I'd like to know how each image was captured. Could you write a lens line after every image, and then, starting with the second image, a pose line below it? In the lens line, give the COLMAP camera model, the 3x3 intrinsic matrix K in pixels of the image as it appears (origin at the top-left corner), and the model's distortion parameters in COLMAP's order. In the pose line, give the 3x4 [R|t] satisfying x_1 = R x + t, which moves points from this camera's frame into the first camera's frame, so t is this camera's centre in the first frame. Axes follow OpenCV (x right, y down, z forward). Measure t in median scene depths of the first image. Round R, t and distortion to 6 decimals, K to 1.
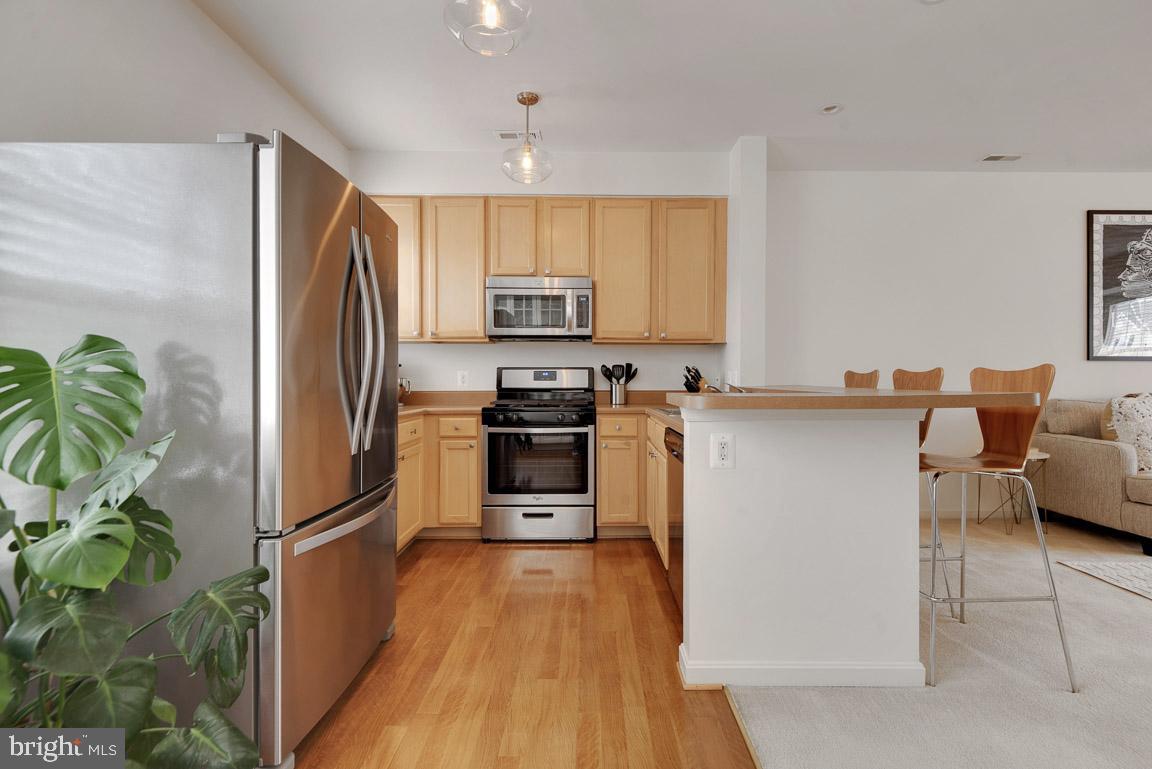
lens RADIAL K [[518.6, 0, 595.3], [0, 518.6, 381.2], [0, 0, 1]] dist [0.020932, -0.011882]
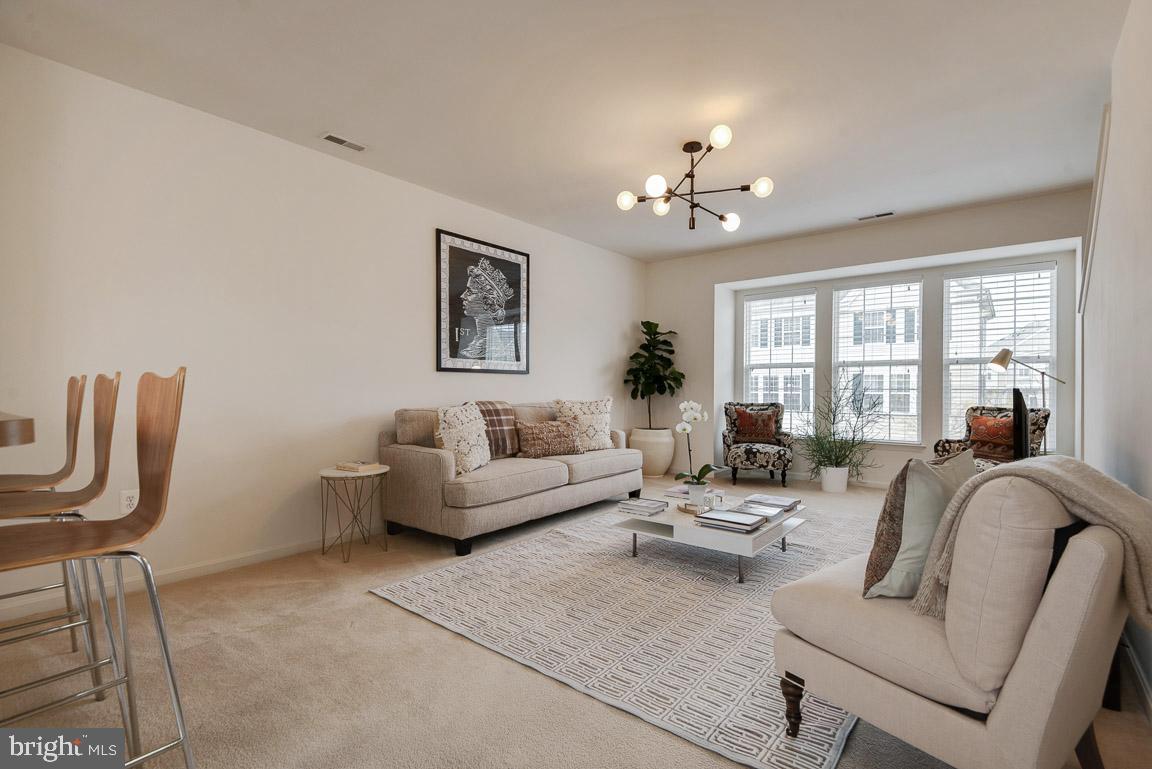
lens RADIAL K [[517.3, 0, 594.6], [0, 517.3, 392.5], [0, 0, 1]] dist [0.002914, -0.000244]
pose [[0.625481, -0.004759, 0.780225, 0.354910], [0.001073, 0.999986, 0.005239, -0.002401], [-0.780239, -0.002440, 0.625477, 0.110121]]
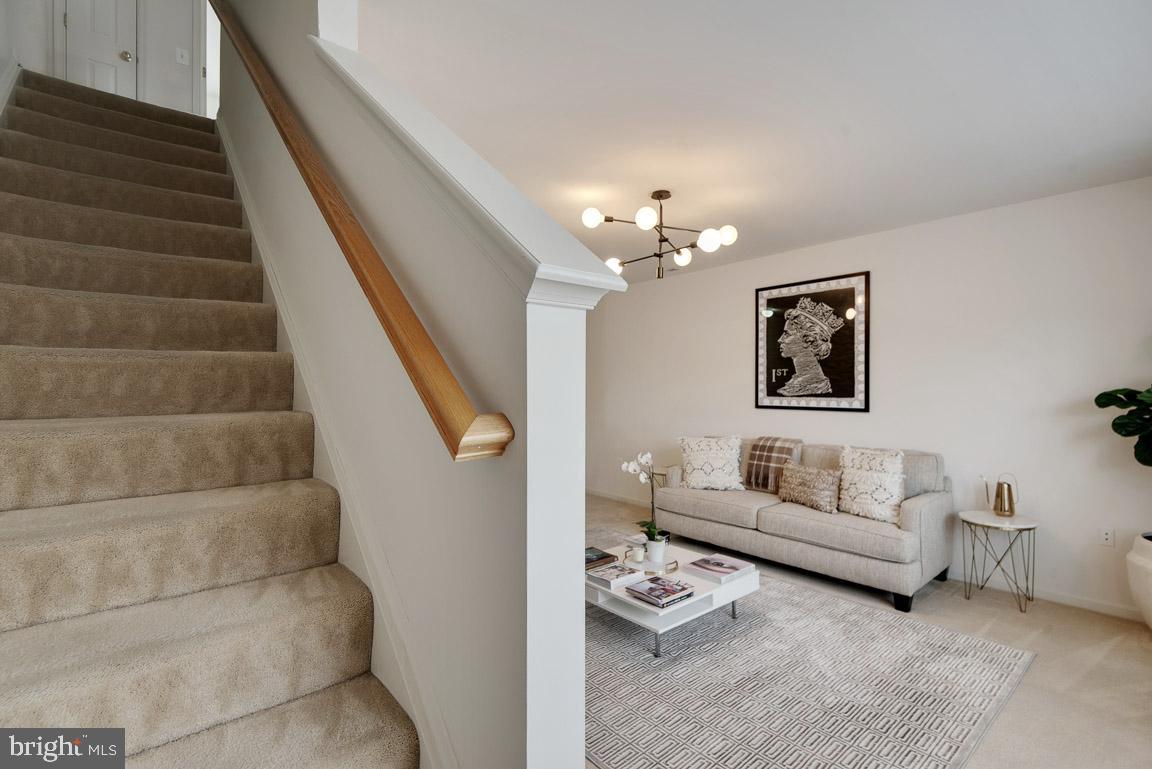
lens RADIAL K [[524.6, 0, 576.0], [0, 524.6, 384.5], [0, 0, 1]] dist [0.028346, -0.024322]
pose [[0.639398, -0.001078, -0.768875, 1.775601], [-0.002449, 0.999991, -0.003439, -0.099279], [0.768872, 0.004082, 0.639390, -0.149755]]
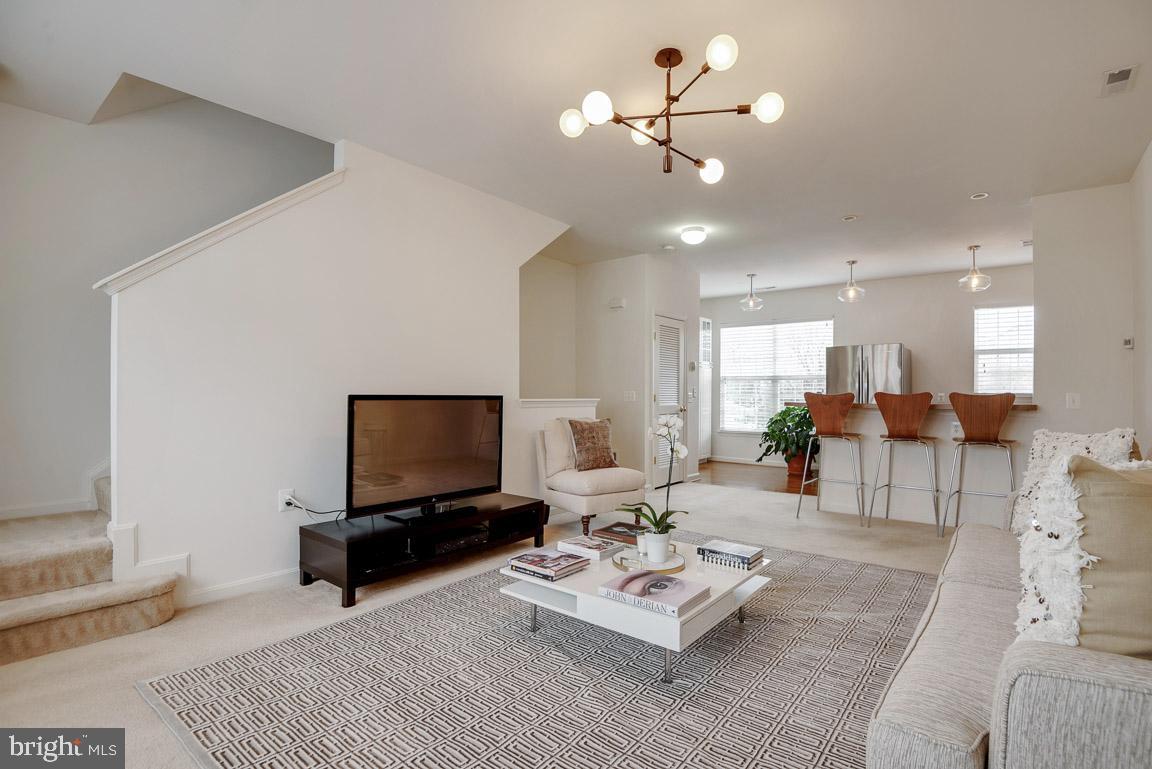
lens RADIAL K [[538.8, 0, 597.3], [0, 538.8, 387.9], [0, 0, 1]] dist [0.003129, -0.024831]
pose [[-0.615903, -0.011092, -0.787744, 1.750748], [-0.007533, 0.999938, -0.008191, -0.011547], [0.787786, 0.000889, -0.615949, 0.895315]]
